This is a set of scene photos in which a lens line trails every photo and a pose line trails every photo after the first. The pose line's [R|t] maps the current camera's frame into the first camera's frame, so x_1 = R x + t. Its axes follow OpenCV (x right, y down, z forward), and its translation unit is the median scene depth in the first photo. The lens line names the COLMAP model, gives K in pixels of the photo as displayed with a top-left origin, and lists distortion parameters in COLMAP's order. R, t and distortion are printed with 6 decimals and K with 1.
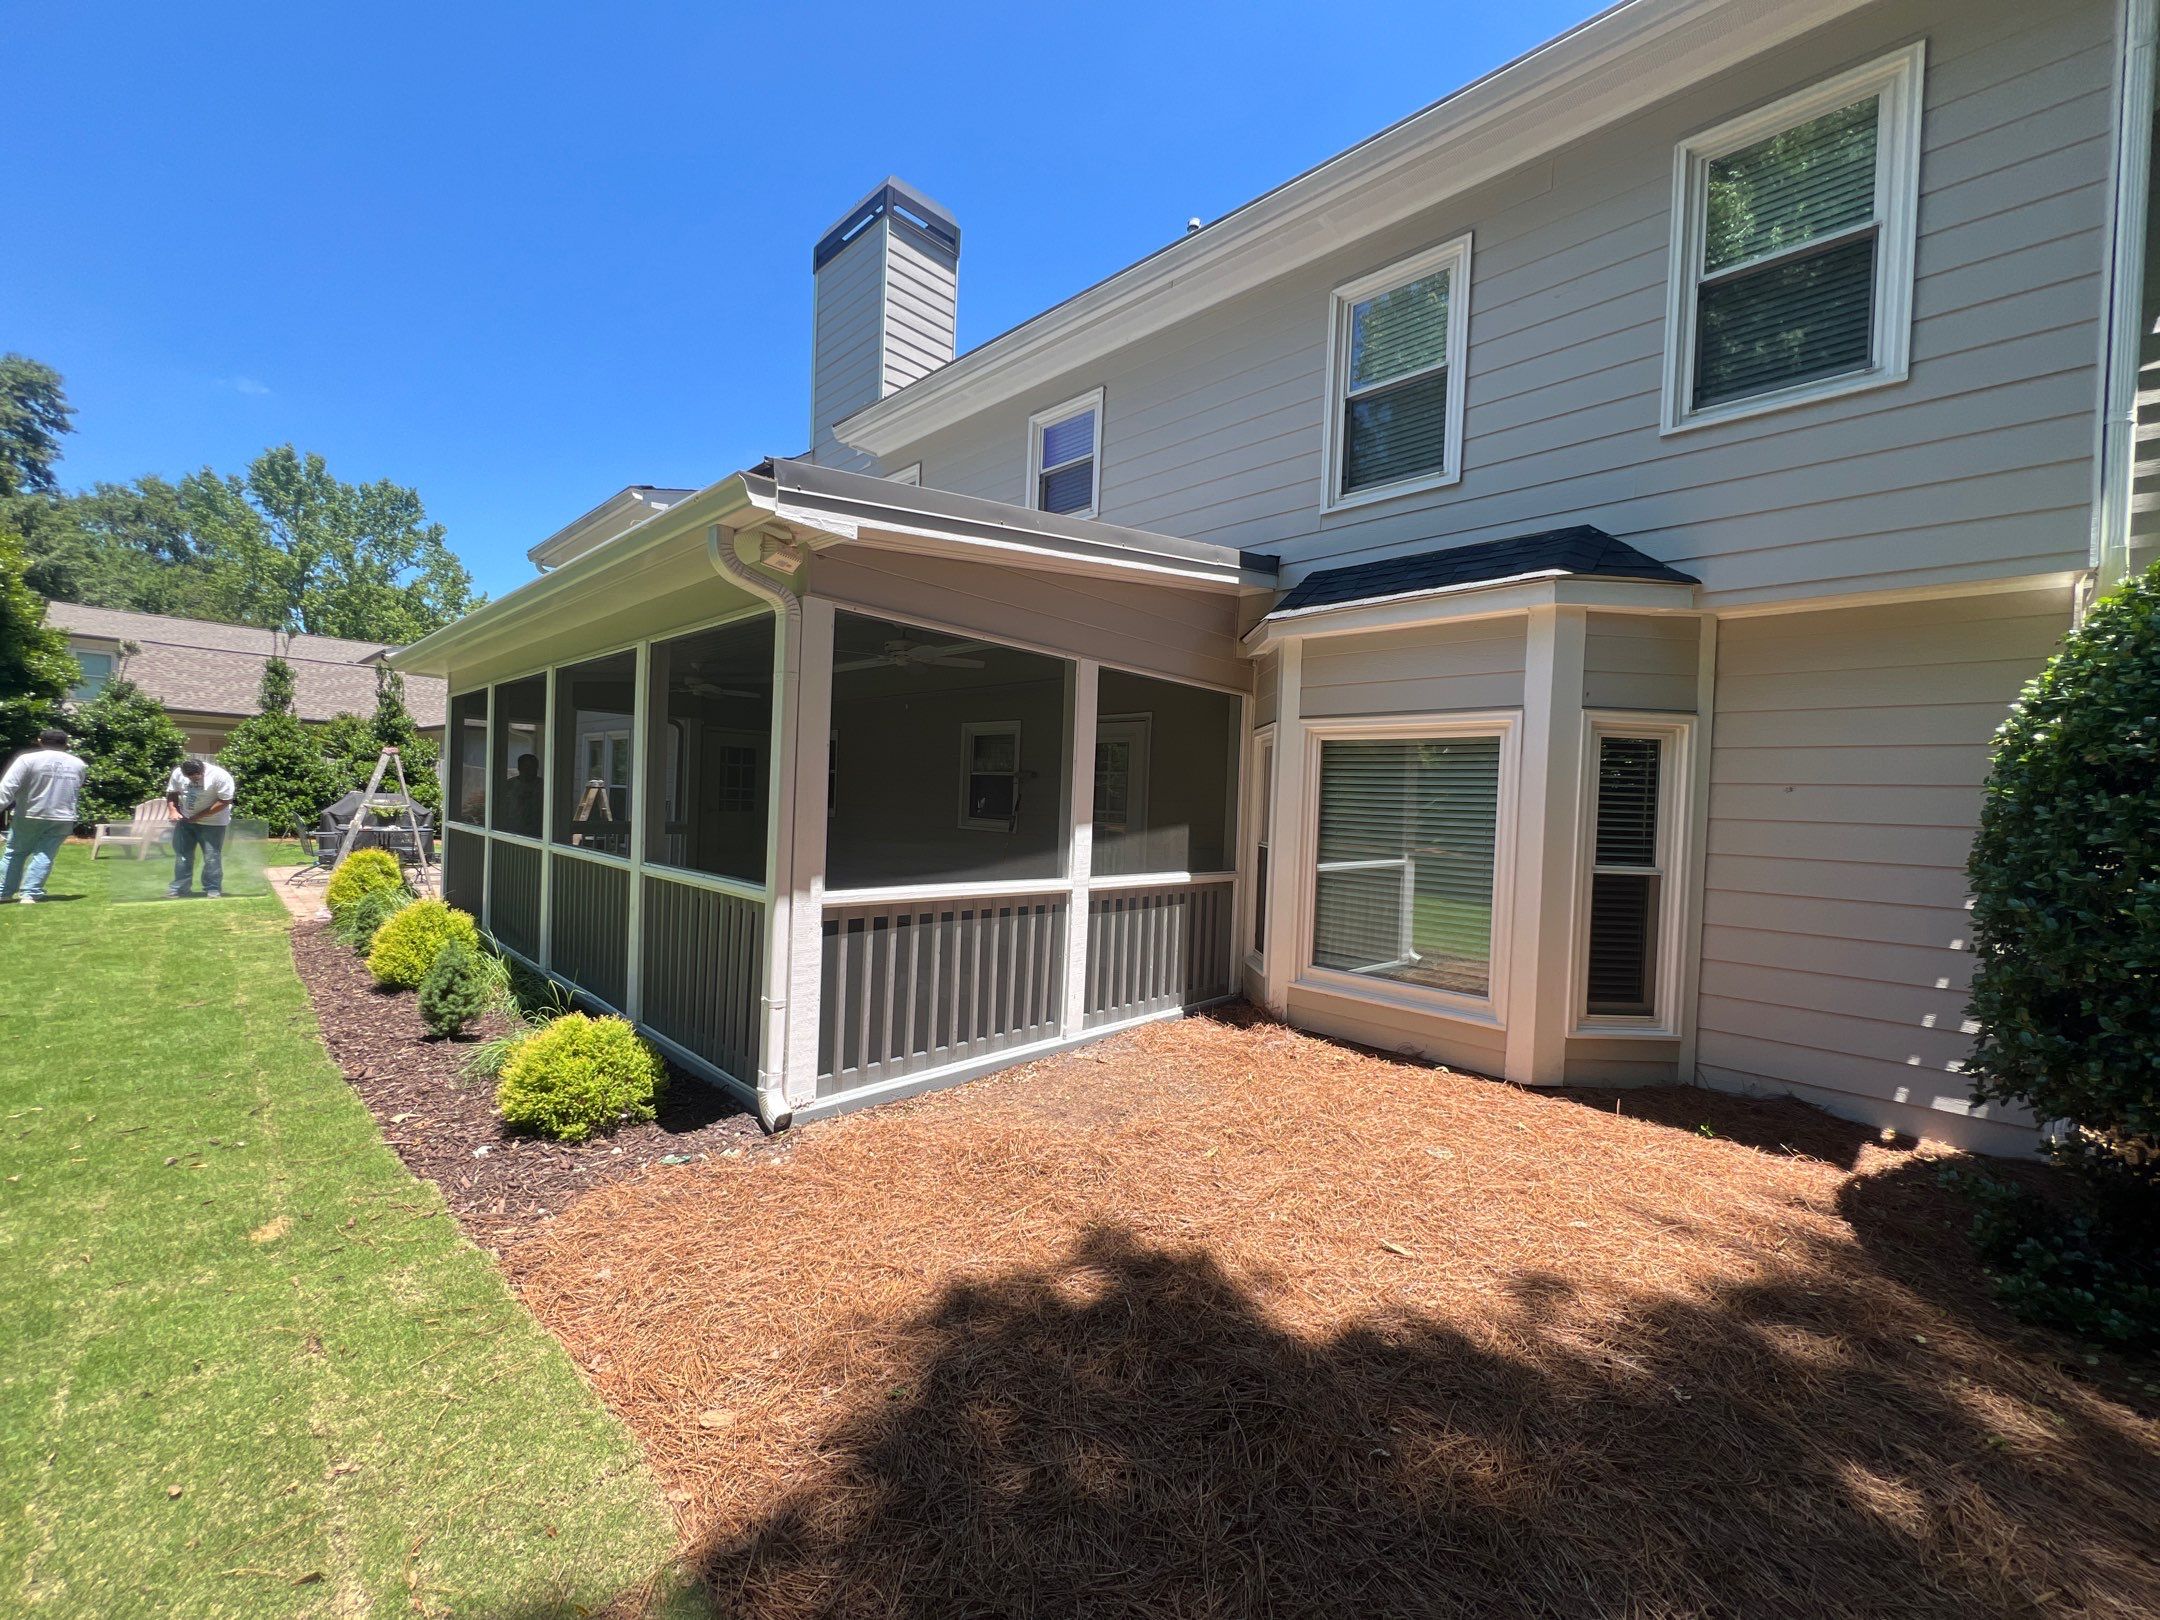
lens RADIAL K [[850.3, 0, 1089.3], [0, 850.3, 813.4], [0, 0, 1]] dist [0.000939, 0.000612]
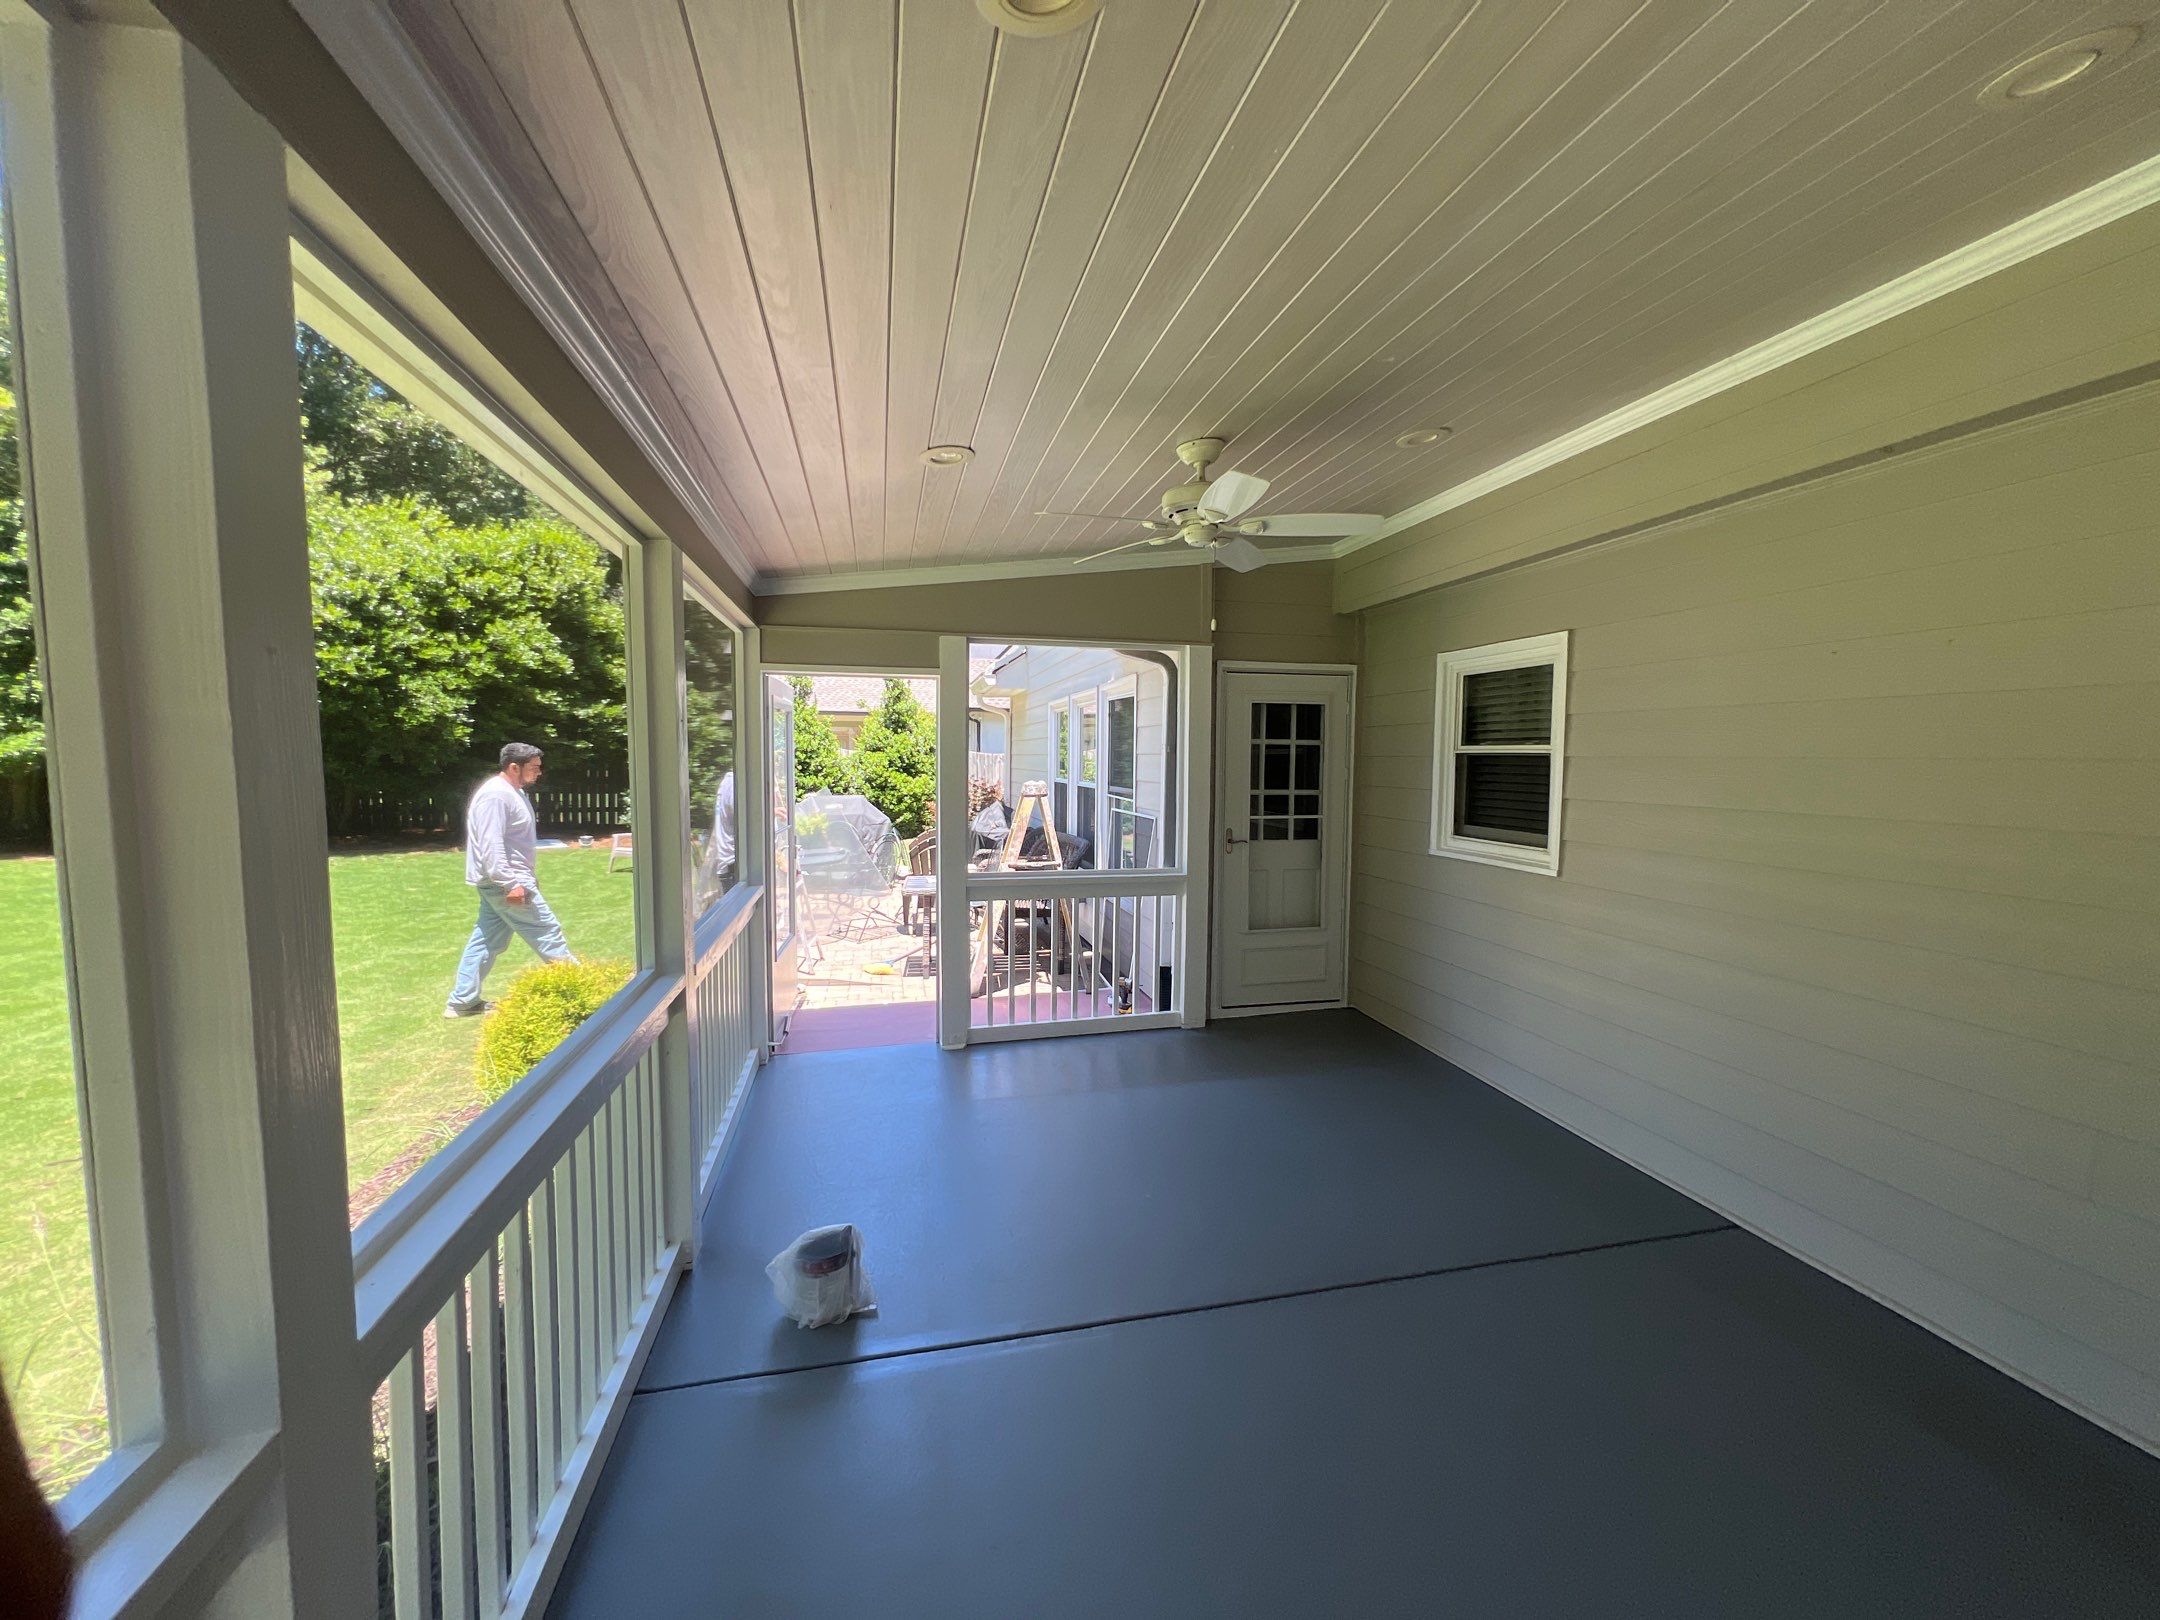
lens RADIAL K [[850.3, 0, 1080.4], [0, 850.3, 806.1], [0, 0, 1]] dist [0.000939, 0.000612]
pose [[0.834711, -0.001193, -0.550686, -0.535720], [0.019781, 0.999417, 0.027818, -0.079478], [0.550332, -0.034113, 0.834249, 1.170539]]
